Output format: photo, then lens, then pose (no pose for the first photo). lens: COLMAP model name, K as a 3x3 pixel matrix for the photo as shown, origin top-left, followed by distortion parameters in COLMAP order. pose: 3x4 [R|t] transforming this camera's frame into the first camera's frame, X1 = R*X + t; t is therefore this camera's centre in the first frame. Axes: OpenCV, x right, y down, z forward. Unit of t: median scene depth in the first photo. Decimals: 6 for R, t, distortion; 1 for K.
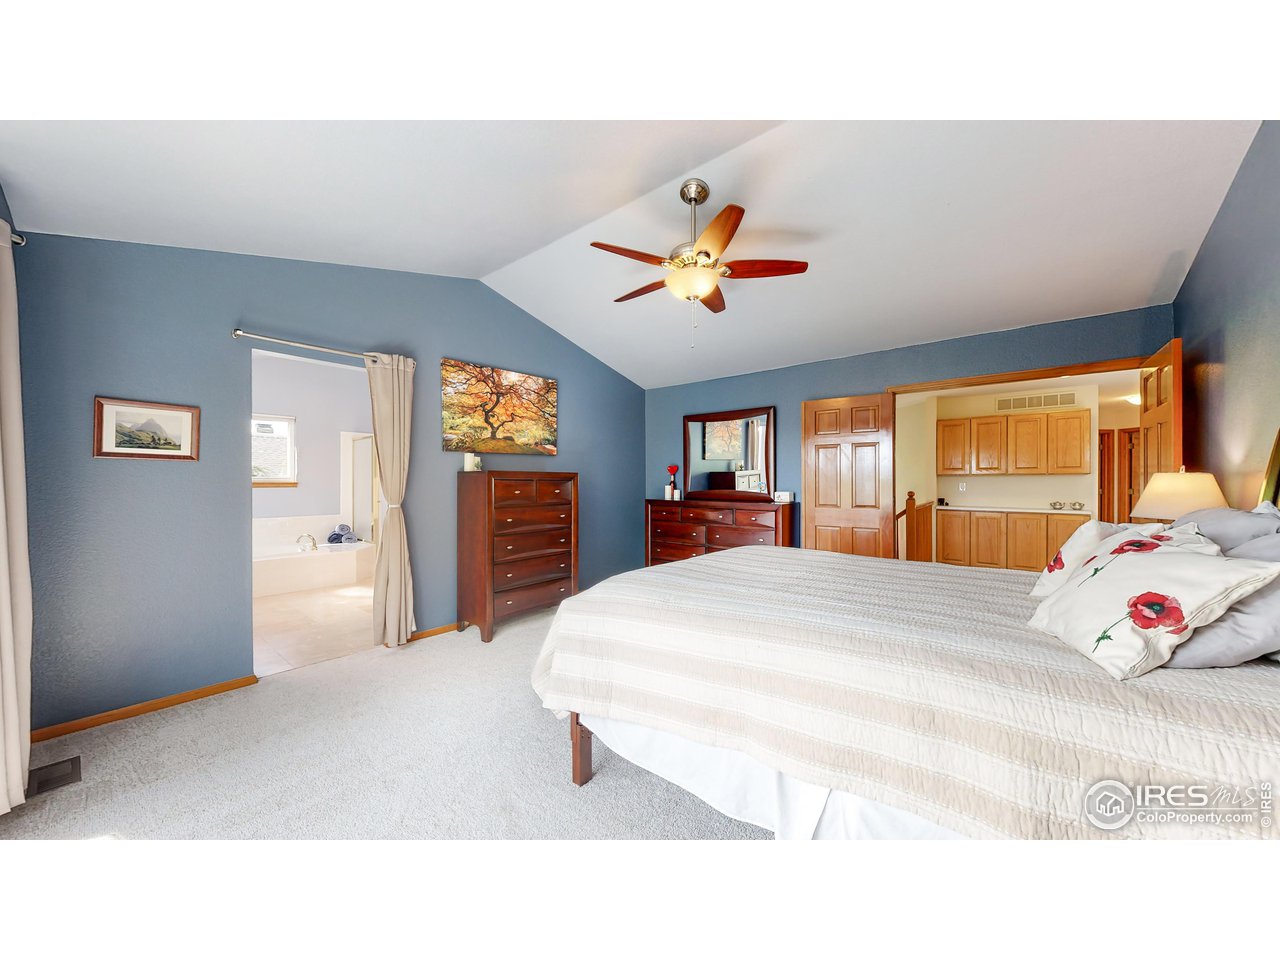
lens RADIAL K [[461.6, 0, 640.0], [0, 461.6, 480.0], [0, 0, 1]] dist [0.000624, 0.000027]
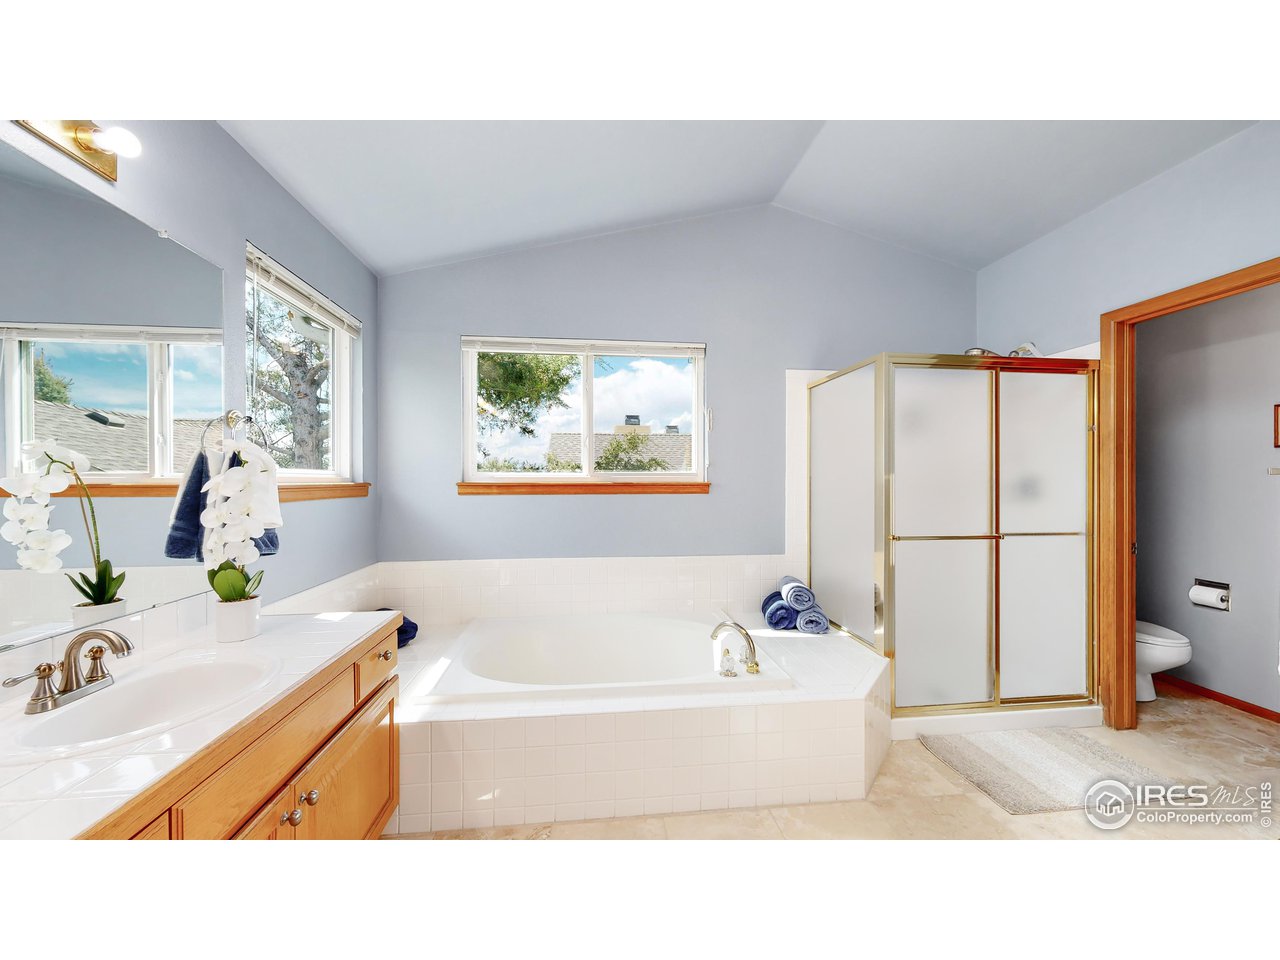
lens RADIAL K [[461.6, 0, 640.0], [0, 461.6, 480.0], [0, 0, 1]] dist [0.000624, 0.000027]
pose [[0.721035, 0.002617, -0.692894, -0.461557], [-0.000957, 0.999996, 0.002780, 0.001382], [0.692898, -0.001342, 0.721034, 0.605967]]
